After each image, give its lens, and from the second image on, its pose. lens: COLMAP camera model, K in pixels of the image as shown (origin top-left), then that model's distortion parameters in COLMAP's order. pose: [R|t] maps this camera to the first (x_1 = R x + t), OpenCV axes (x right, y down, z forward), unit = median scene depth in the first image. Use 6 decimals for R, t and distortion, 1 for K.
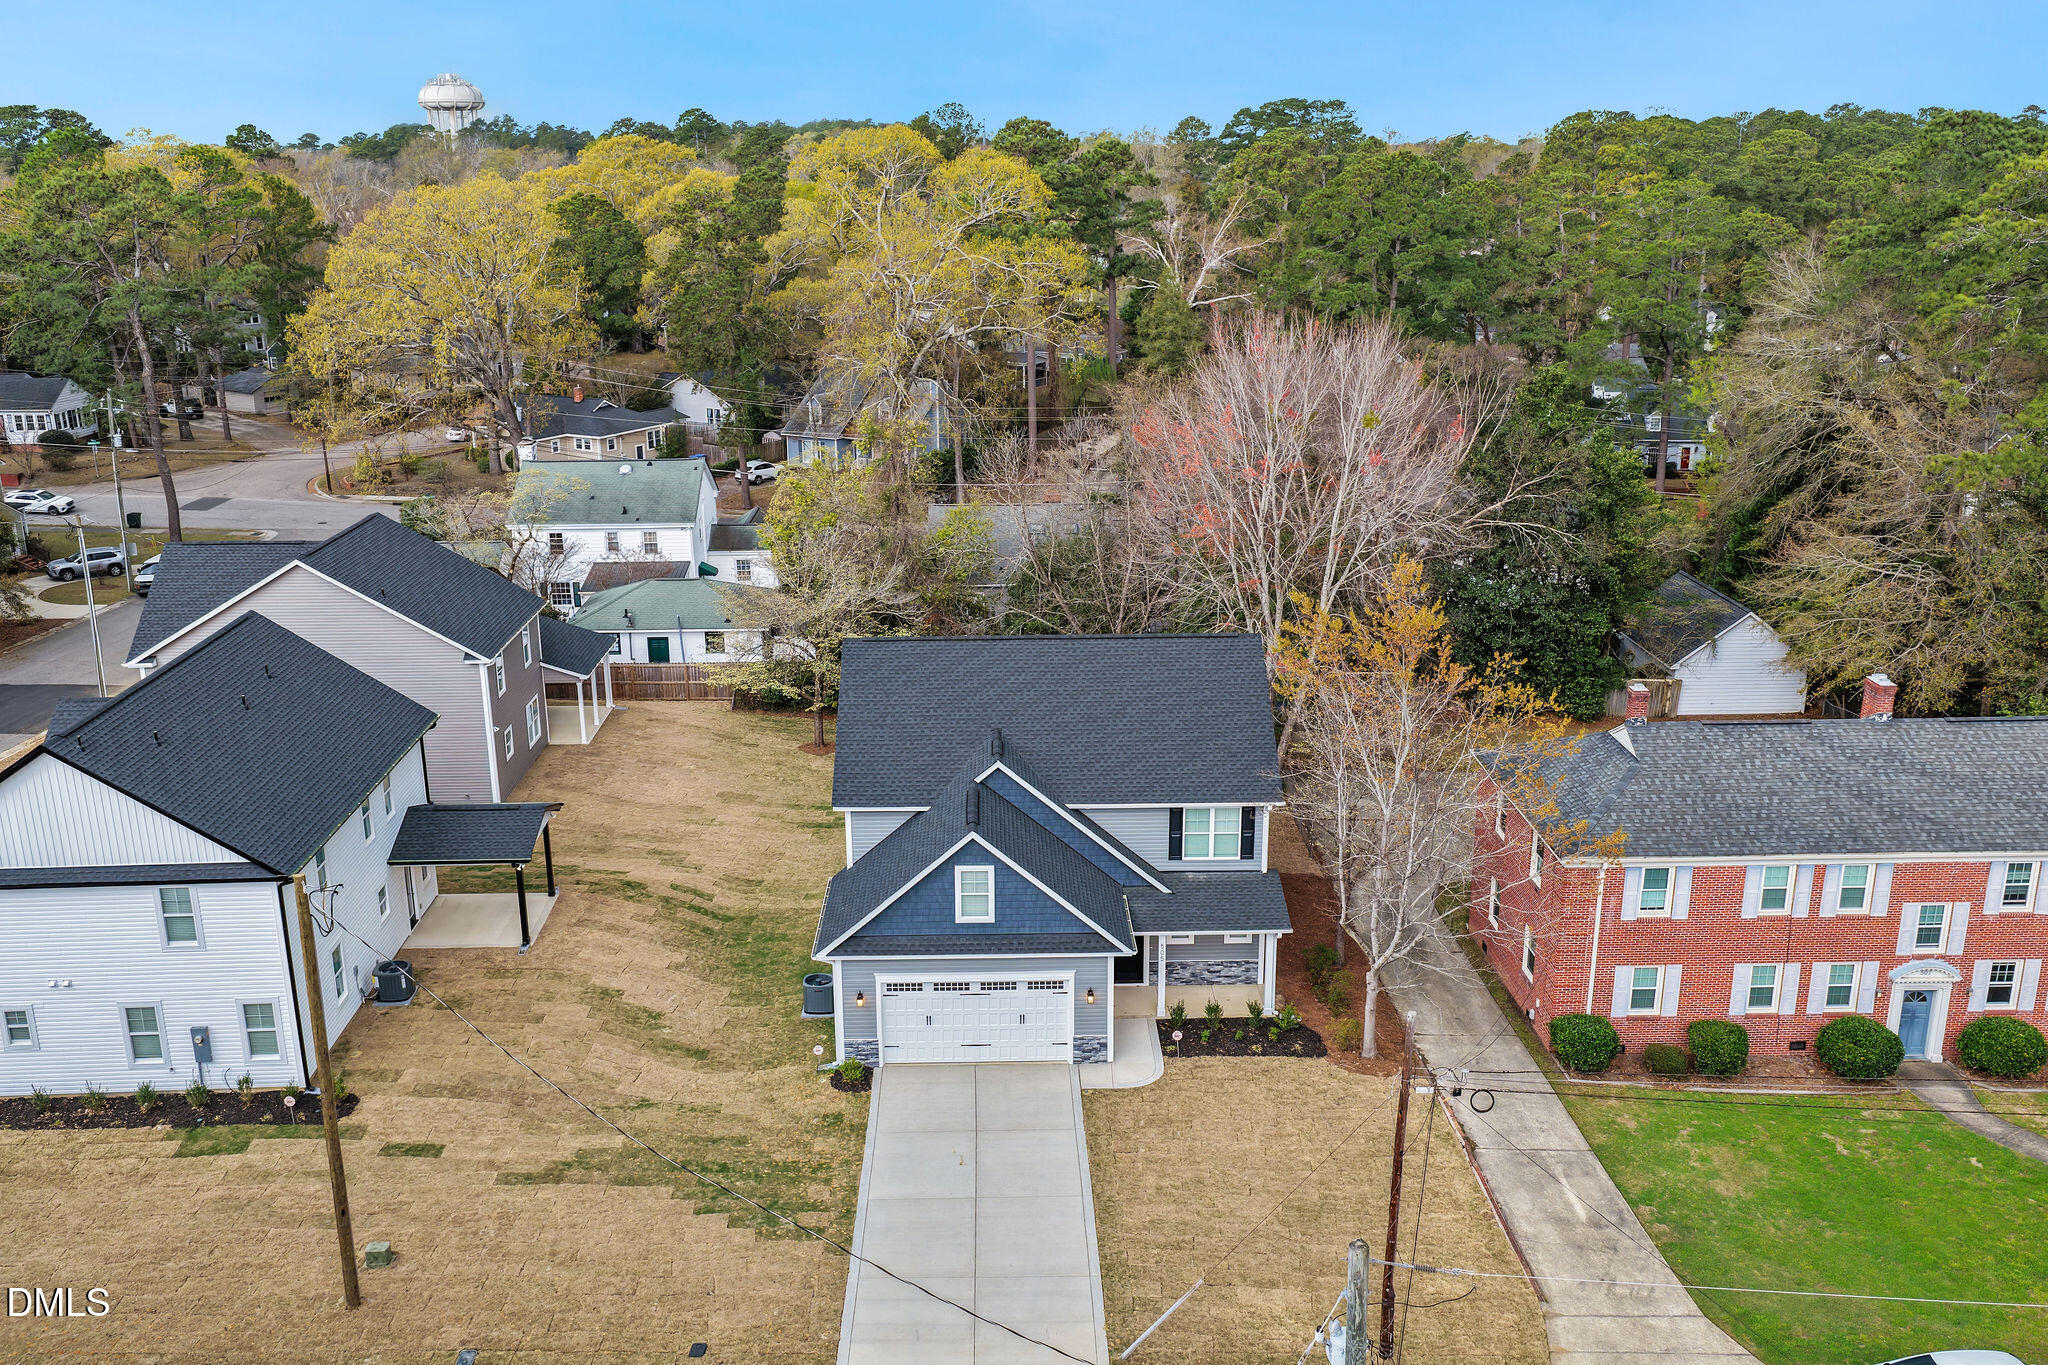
lens RADIAL K [[1695.1, 0, 1024.0], [0, 1695.1, 682.5], [0, 0, 1]] dist [-0.002192, 0.011719]
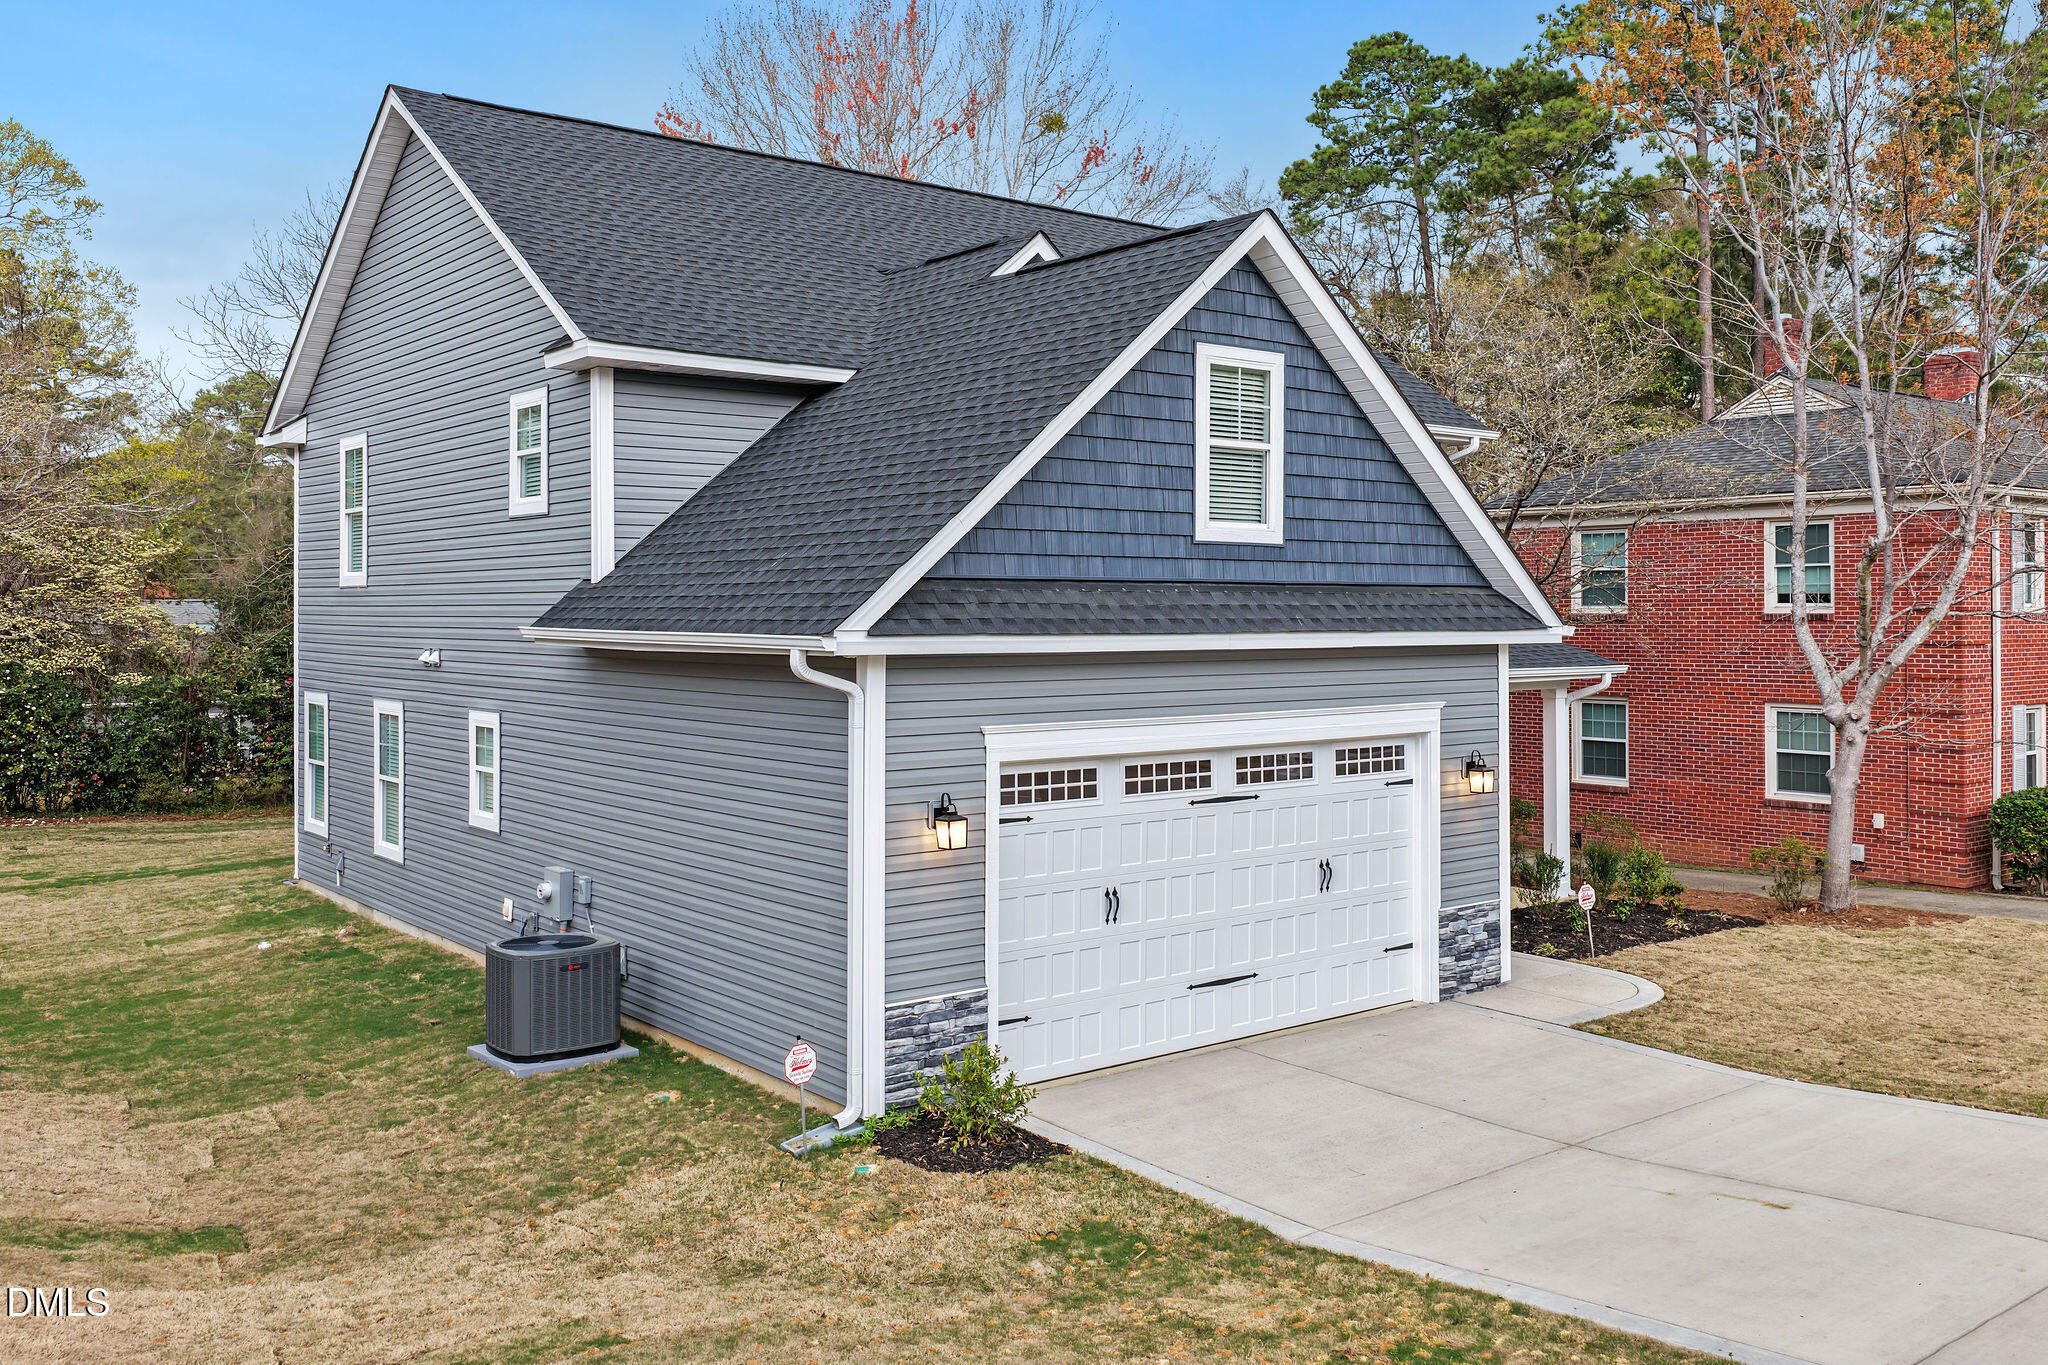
lens RADIAL K [[1724.7, 0, 1037.4], [0, 1724.7, 597.0], [0, 0, 1]] dist [0.002392, 0.001445]
pose [[0.793194, 0.010651, 0.608876, -0.249975], [0.168907, 0.956770, -0.236775, 0.216391], [-0.585076, 0.290652, 0.757105, 0.761564]]
